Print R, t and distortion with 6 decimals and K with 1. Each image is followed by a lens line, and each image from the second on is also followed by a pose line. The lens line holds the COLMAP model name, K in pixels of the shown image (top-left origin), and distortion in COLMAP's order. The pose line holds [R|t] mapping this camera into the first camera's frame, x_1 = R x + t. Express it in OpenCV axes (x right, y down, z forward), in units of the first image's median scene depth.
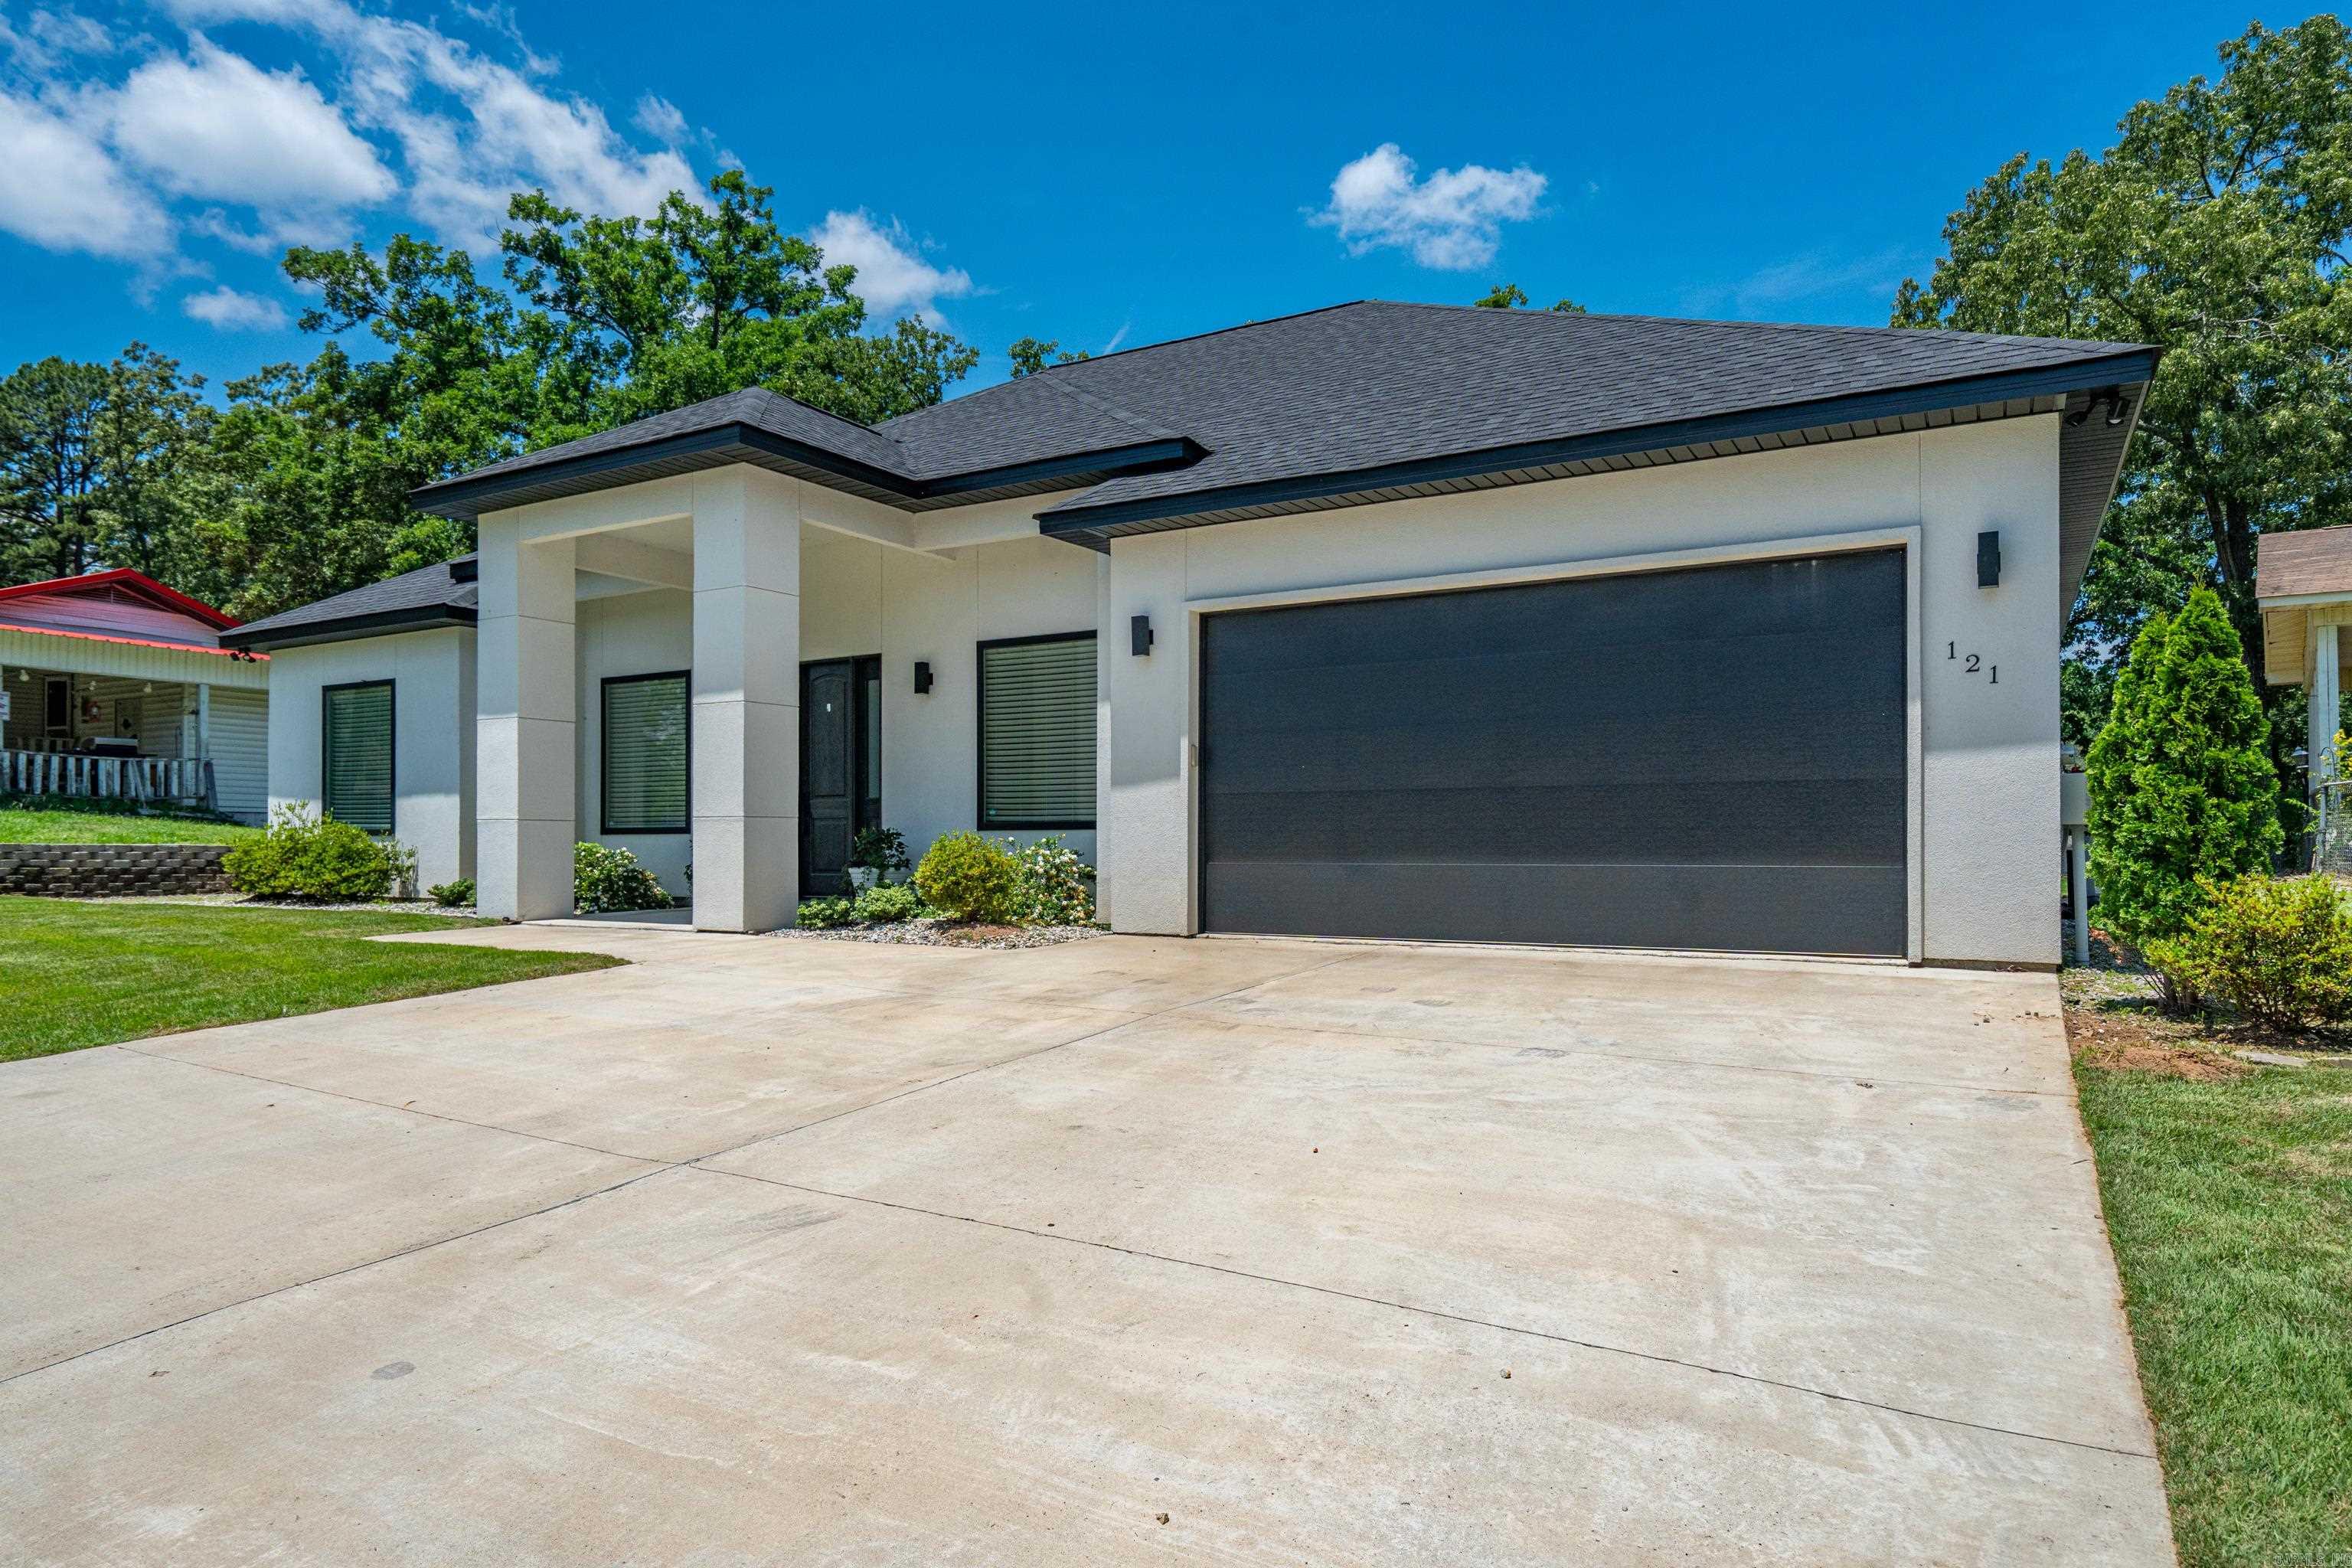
lens RADIAL K [[1346.6, 0, 1161.7], [0, 1346.6, 872.7], [0, 0, 1]] dist [0.012604, -0.000182]
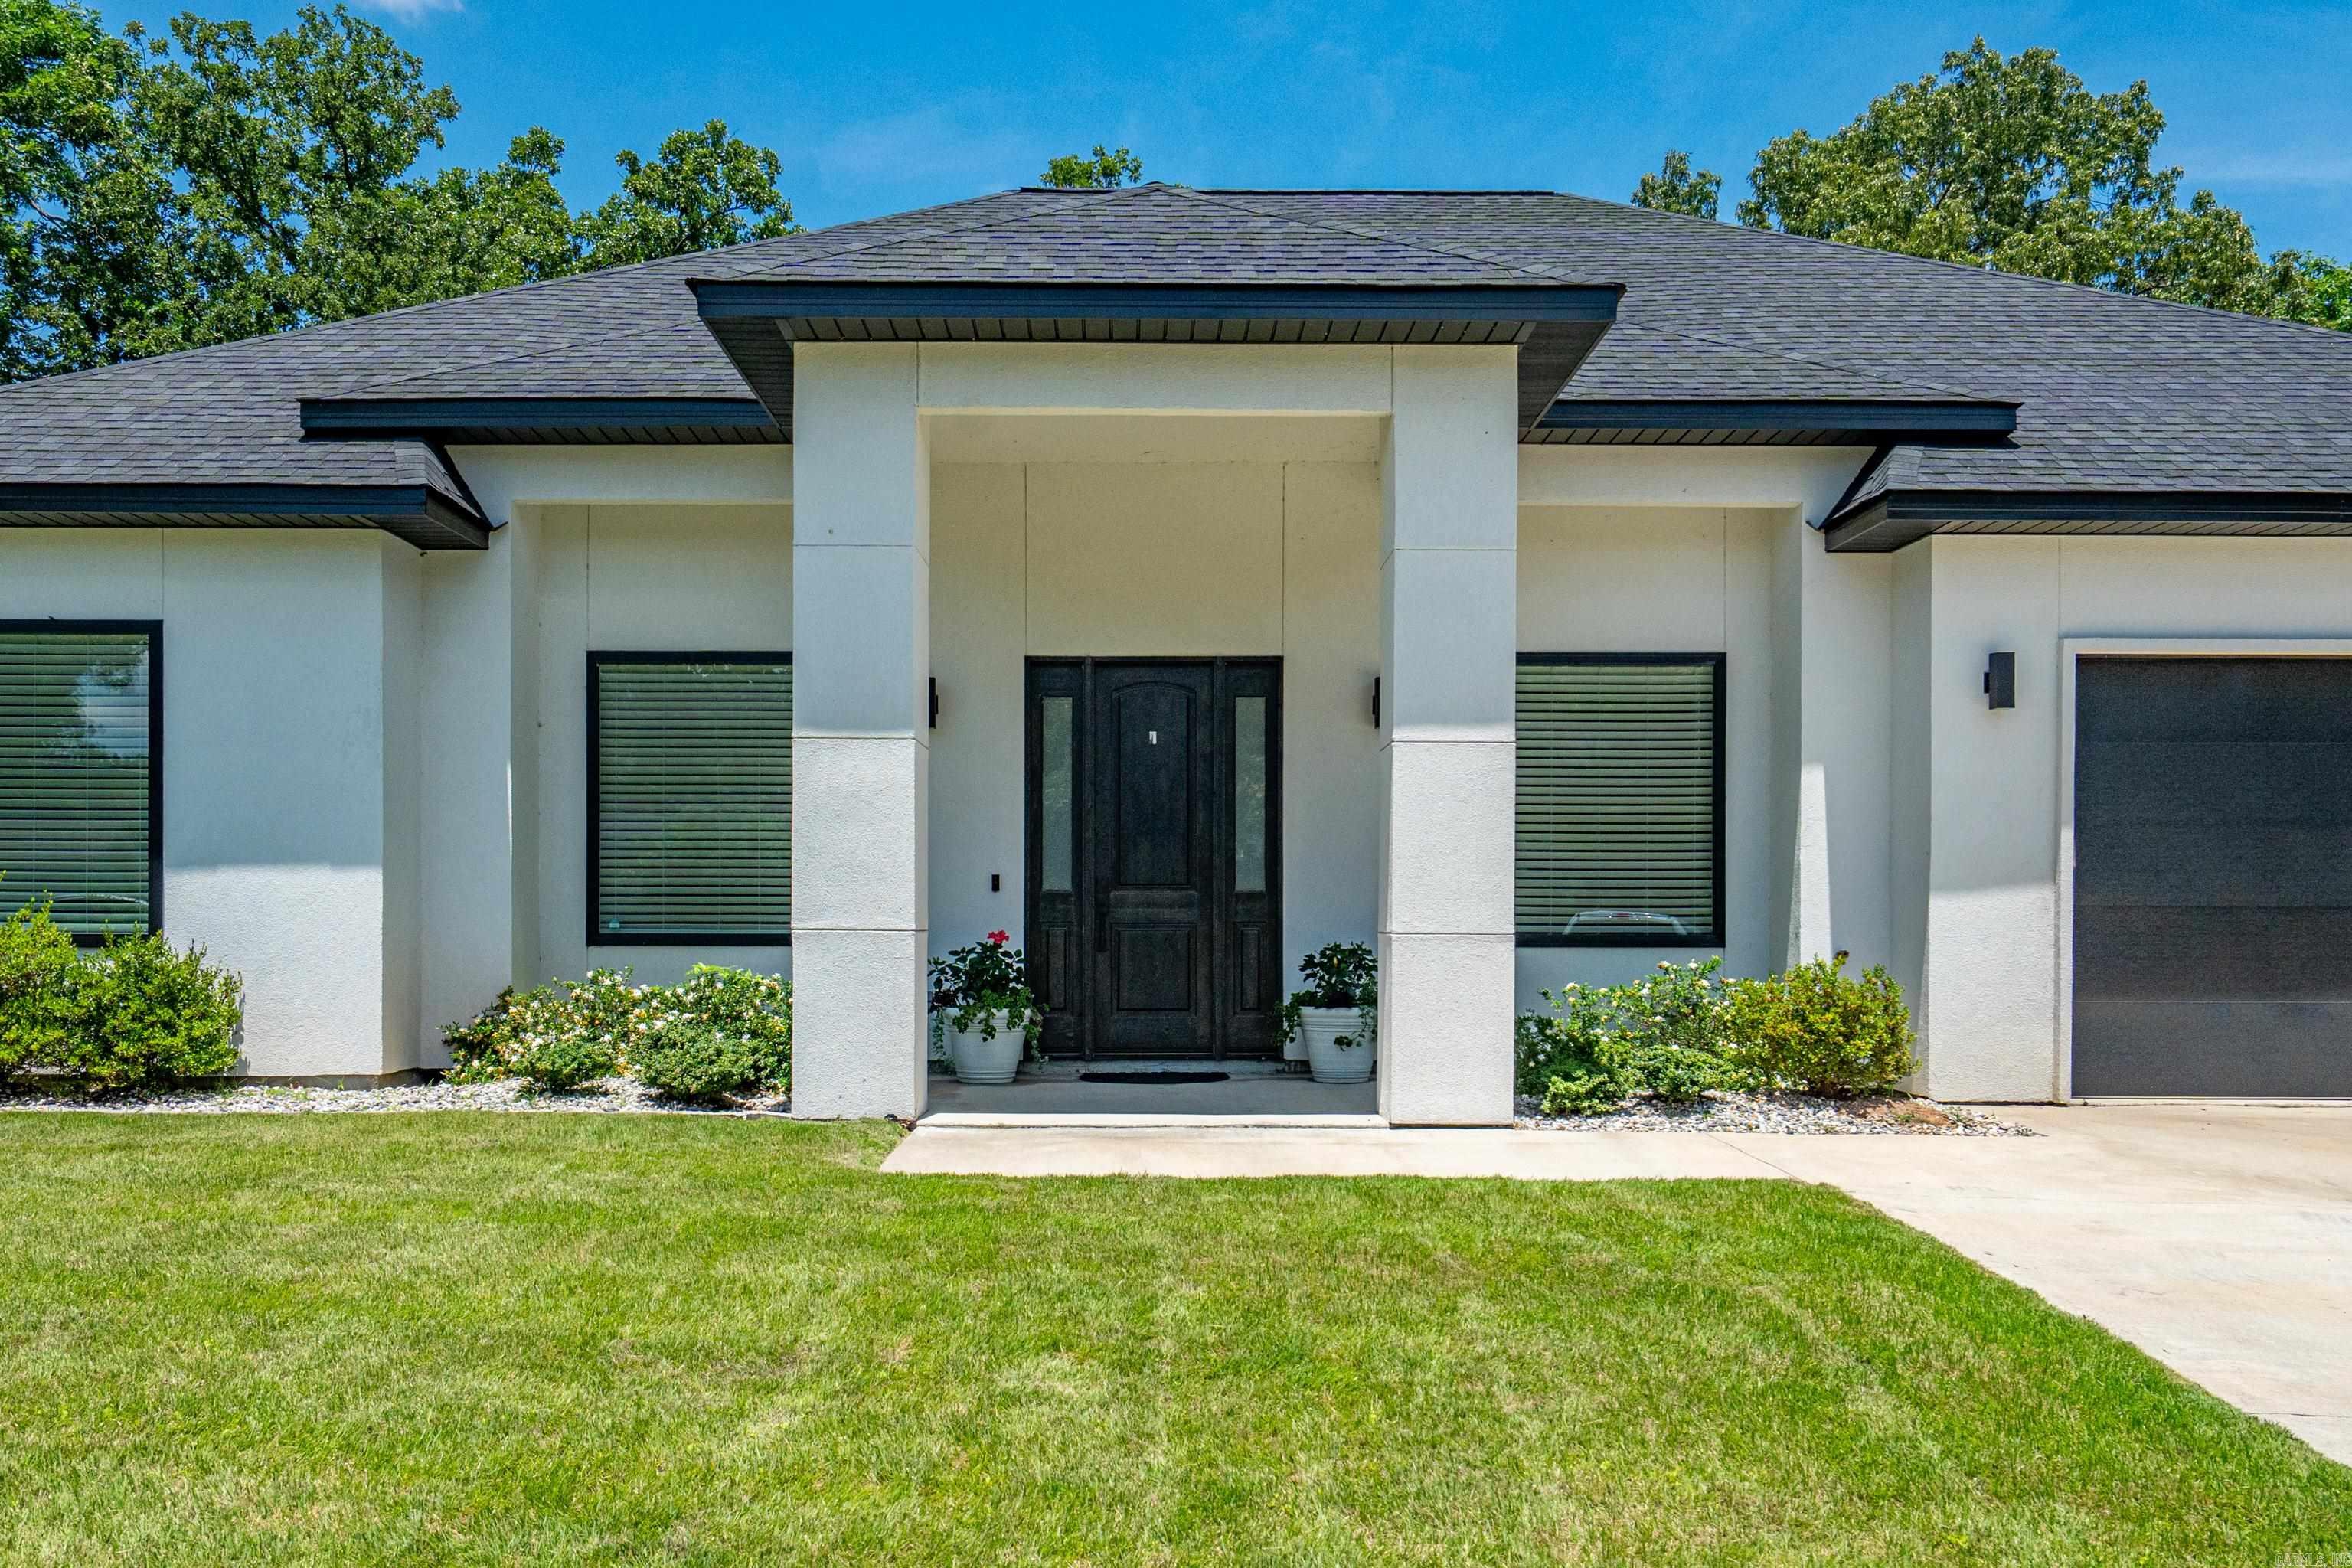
lens RADIAL K [[2030.9, 0, 1141.7], [0, 2030.9, 939.2], [0, 0, 1]] dist [0.010143, 0.009490]
pose [[0.866693, 0.003632, 0.498828, -0.758665], [0.005826, 0.999832, -0.017404, -0.019788], [-0.498807, 0.017990, 0.866526, 0.248337]]
